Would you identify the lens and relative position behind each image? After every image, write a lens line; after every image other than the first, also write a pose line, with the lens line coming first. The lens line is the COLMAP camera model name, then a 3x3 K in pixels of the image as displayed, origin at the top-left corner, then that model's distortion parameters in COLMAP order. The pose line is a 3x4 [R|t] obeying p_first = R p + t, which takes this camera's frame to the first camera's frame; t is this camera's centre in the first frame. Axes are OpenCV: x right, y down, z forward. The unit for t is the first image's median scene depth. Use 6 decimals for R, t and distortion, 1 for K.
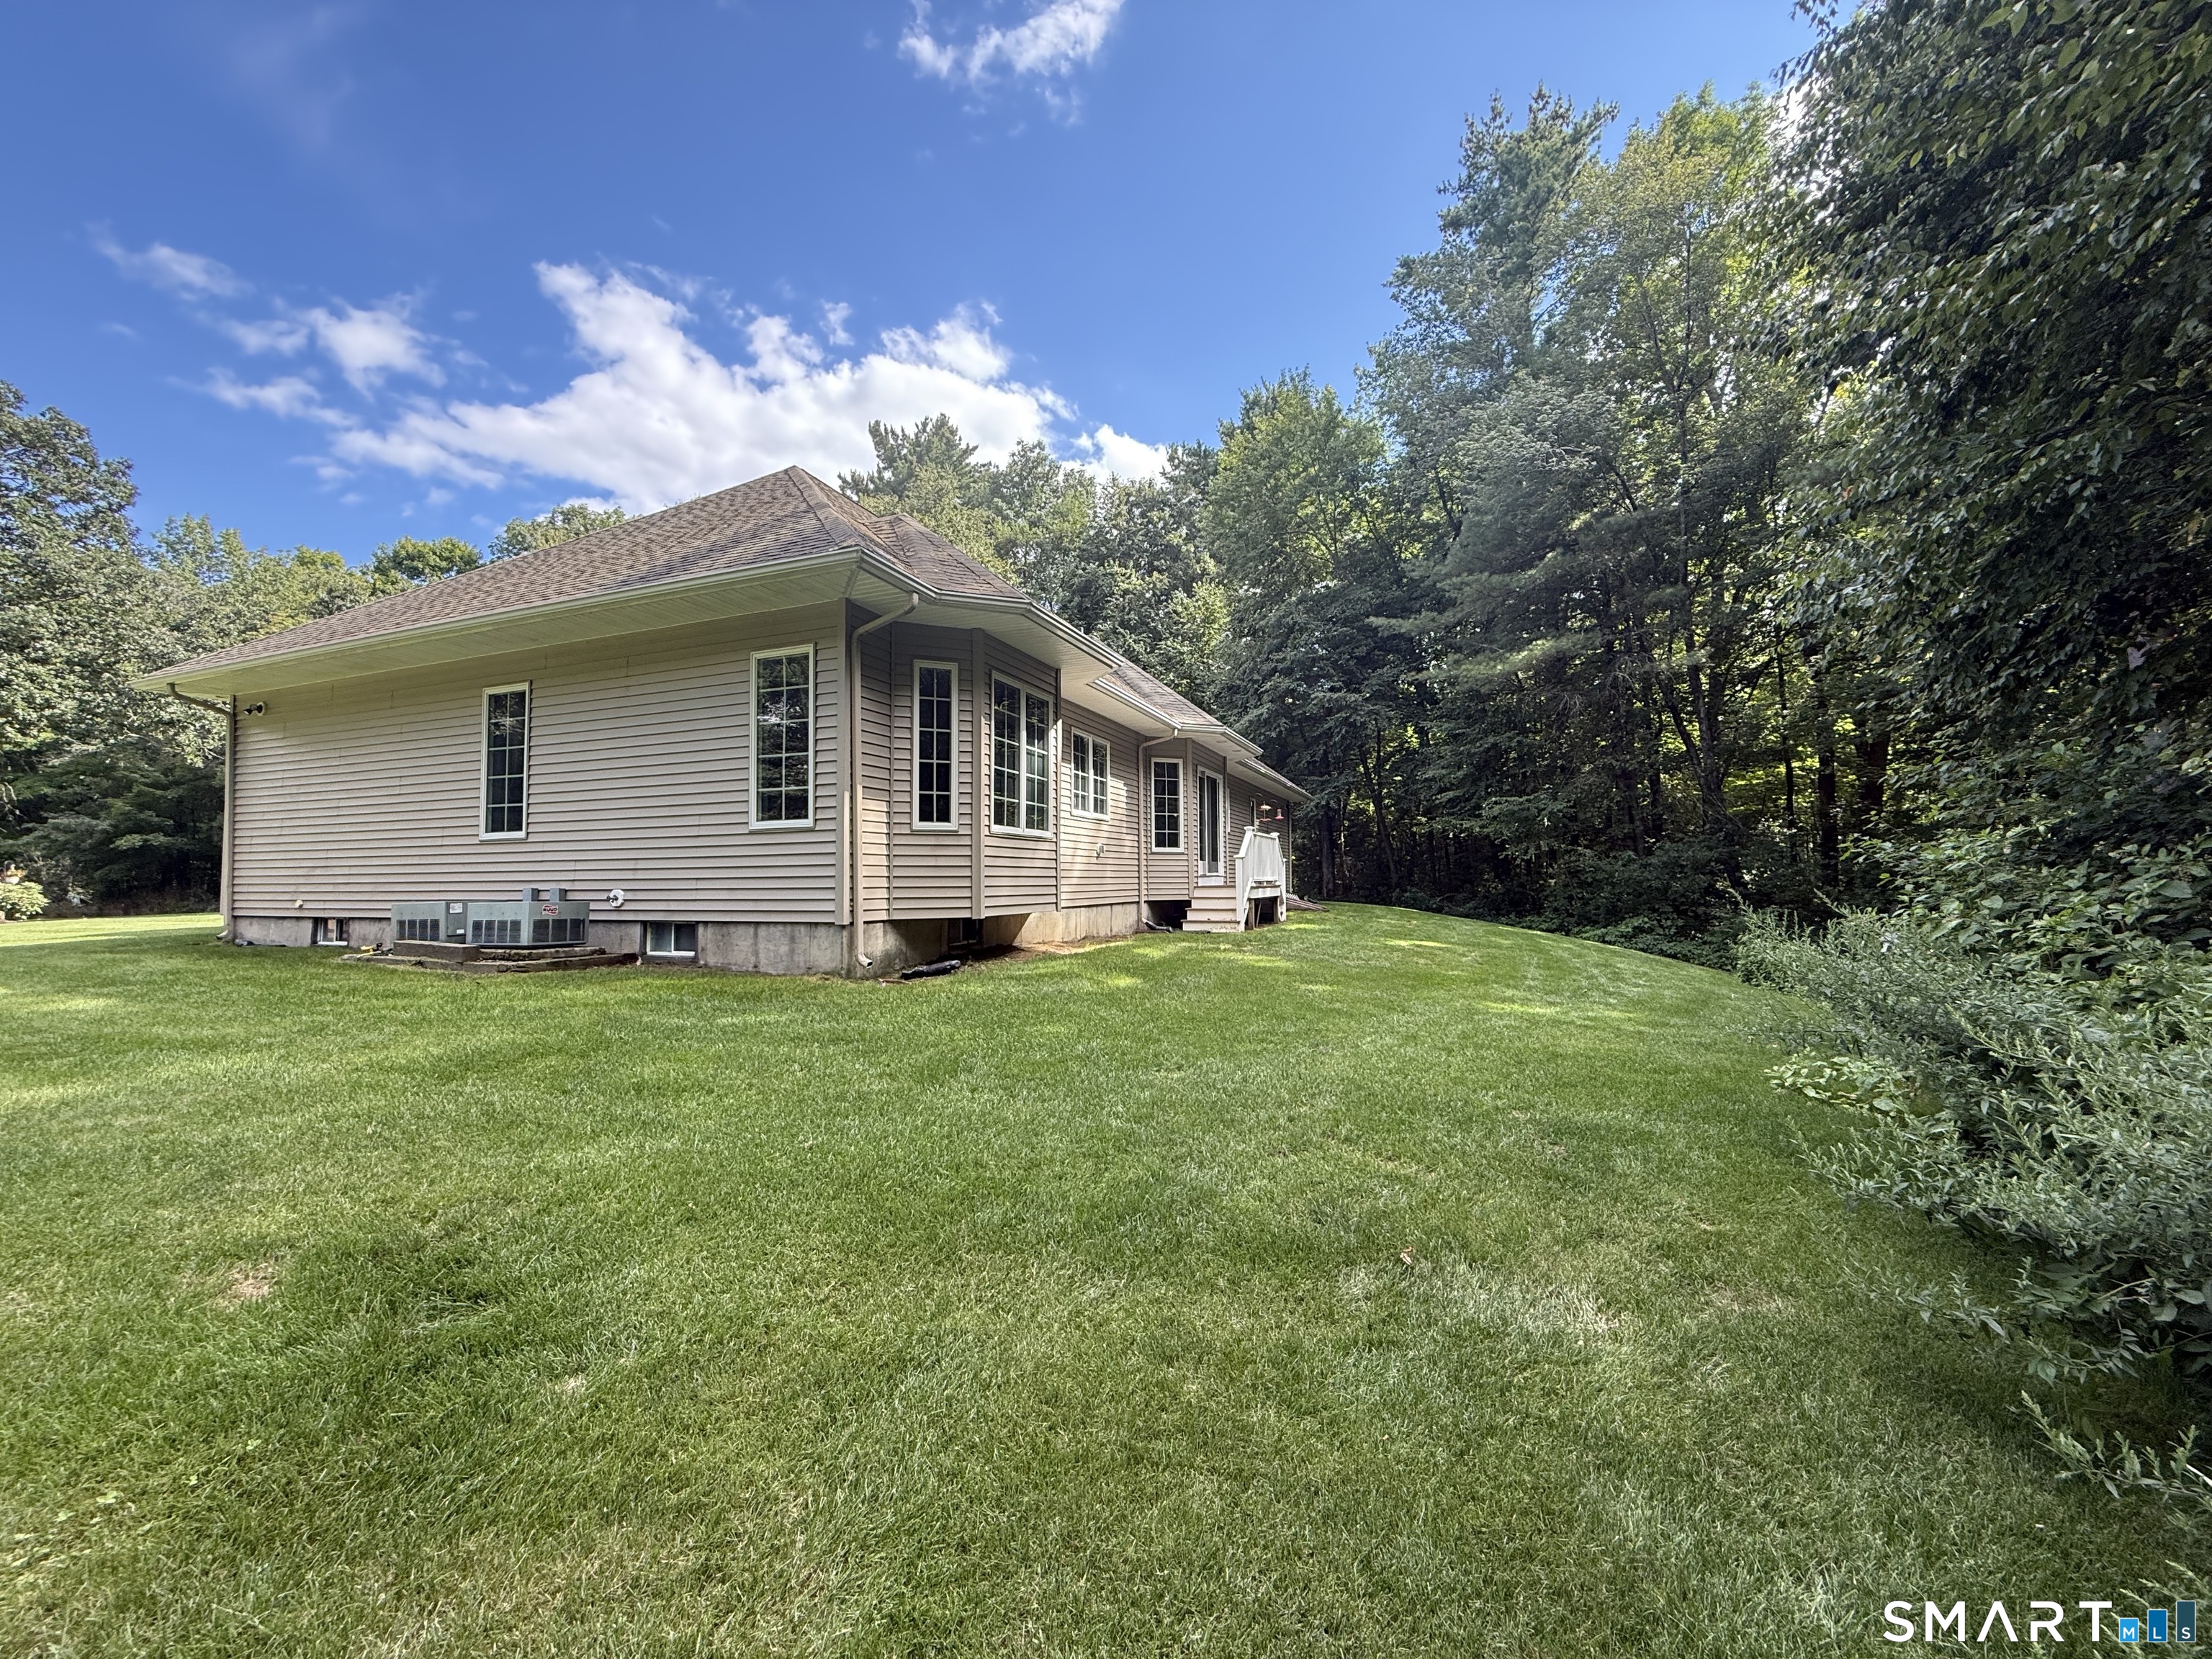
lens RADIAL K [[883.7, 0, 1106.0], [0, 883.7, 829.5], [0, 0, 1]] dist [0.001801, -0.000214]
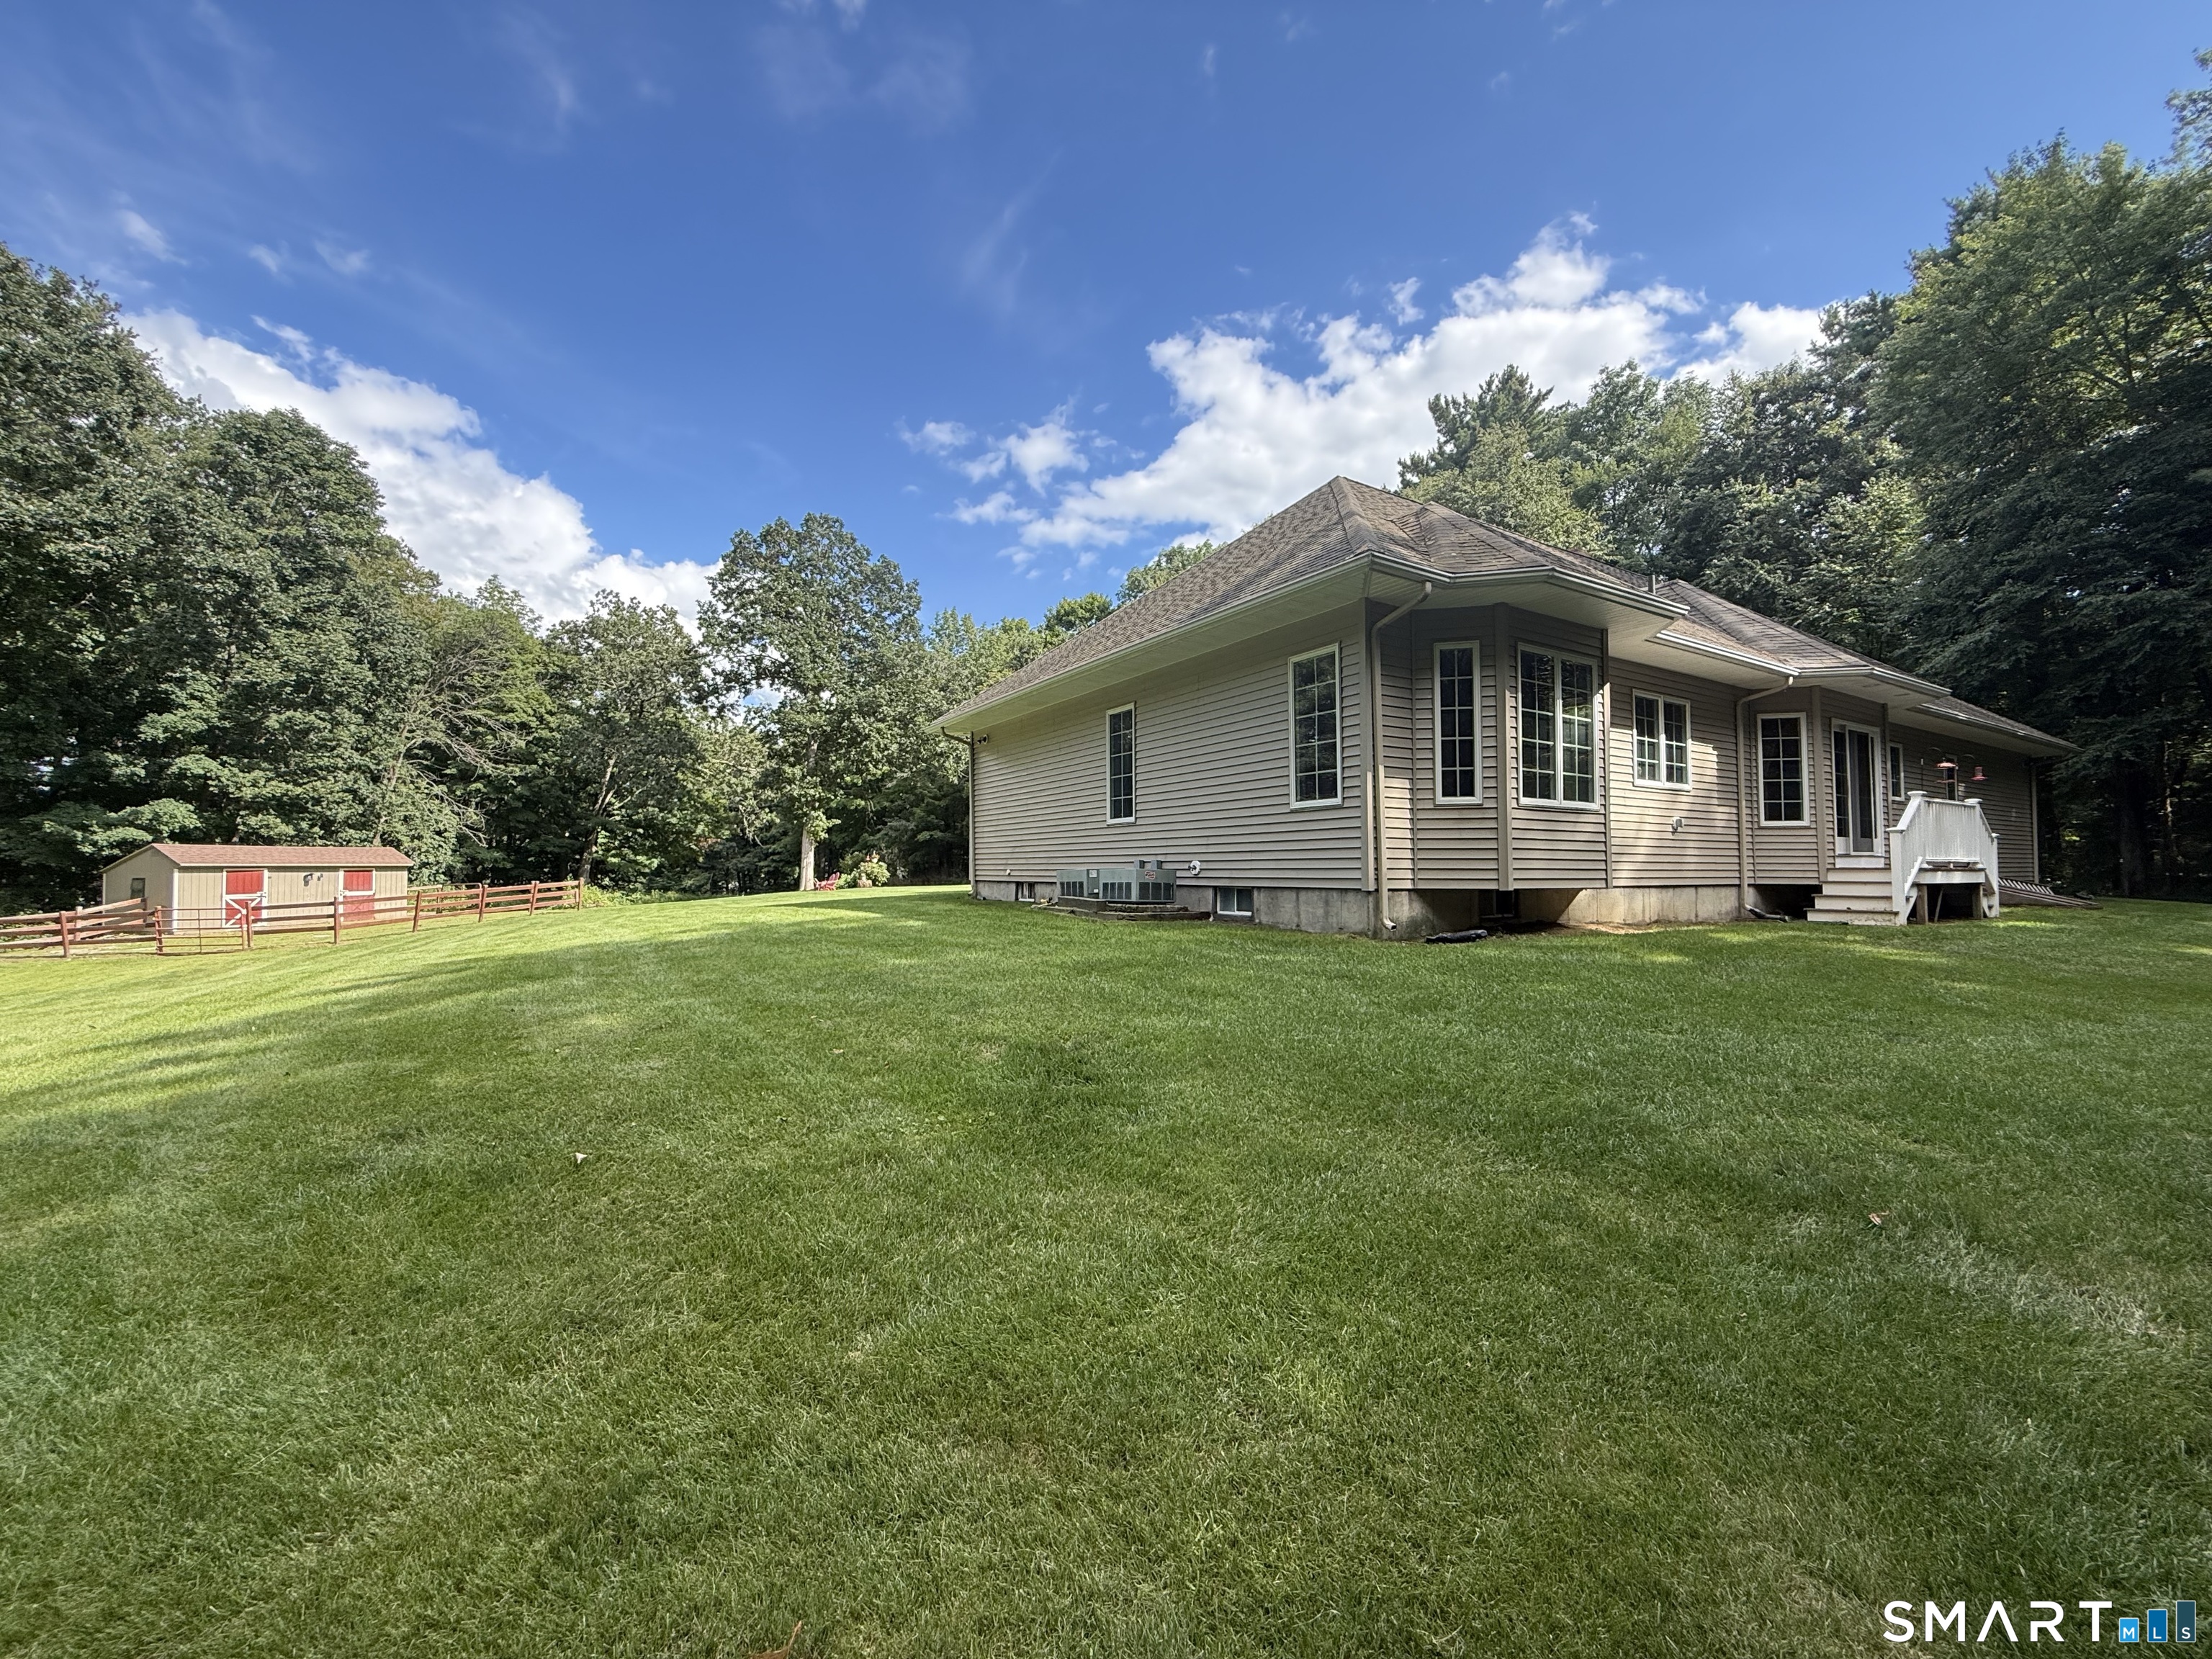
lens RADIAL K [[883.7, 0, 1106.0], [0, 883.7, 829.5], [0, 0, 1]] dist [0.001801, -0.000214]
pose [[0.807779, -0.018668, -0.589190, 0.070528], [0.026686, 0.999632, 0.004913, 0.011856], [0.588881, -0.019692, 0.807980, -0.072738]]
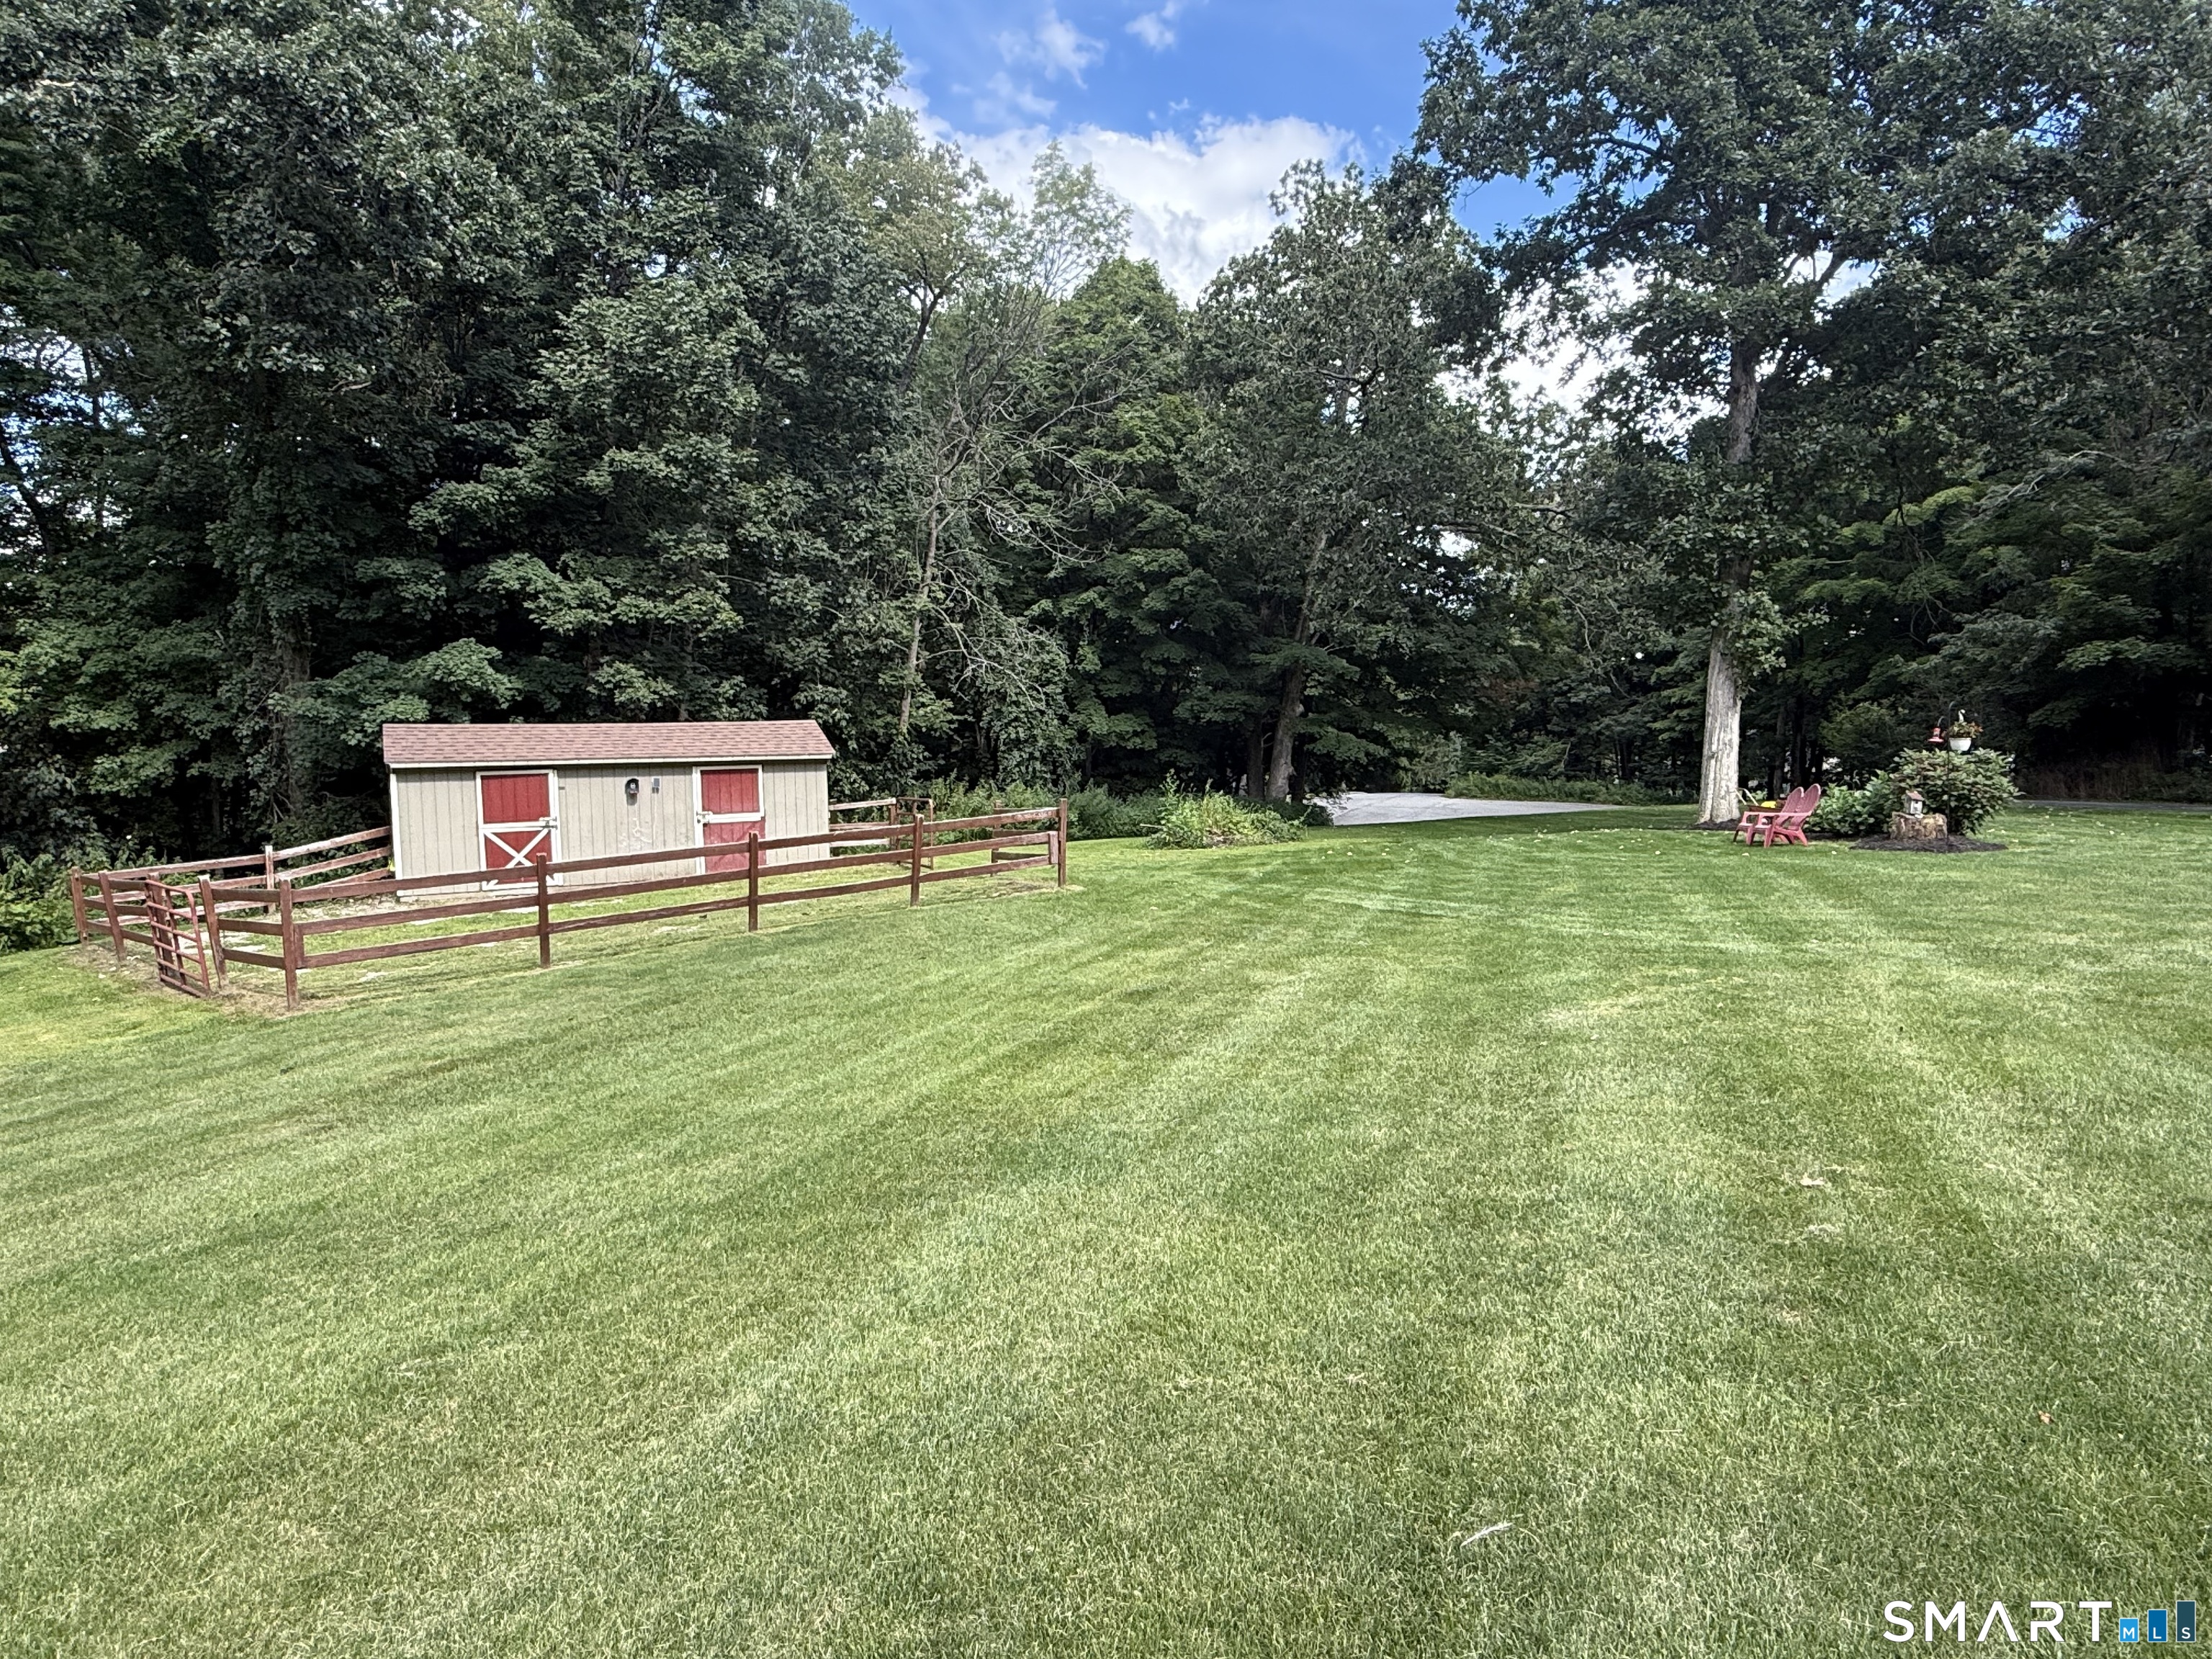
lens RADIAL K [[1285.6, 0, 1105.5], [0, 1285.6, 830.1], [0, 0, 1]] dist [0.000303, -0.000024]
pose [[0.138503, 0.085961, -0.986624, -1.596692], [0.060916, 0.993600, 0.095120, 0.032253], [0.988487, -0.073275, 0.132380, 1.190390]]
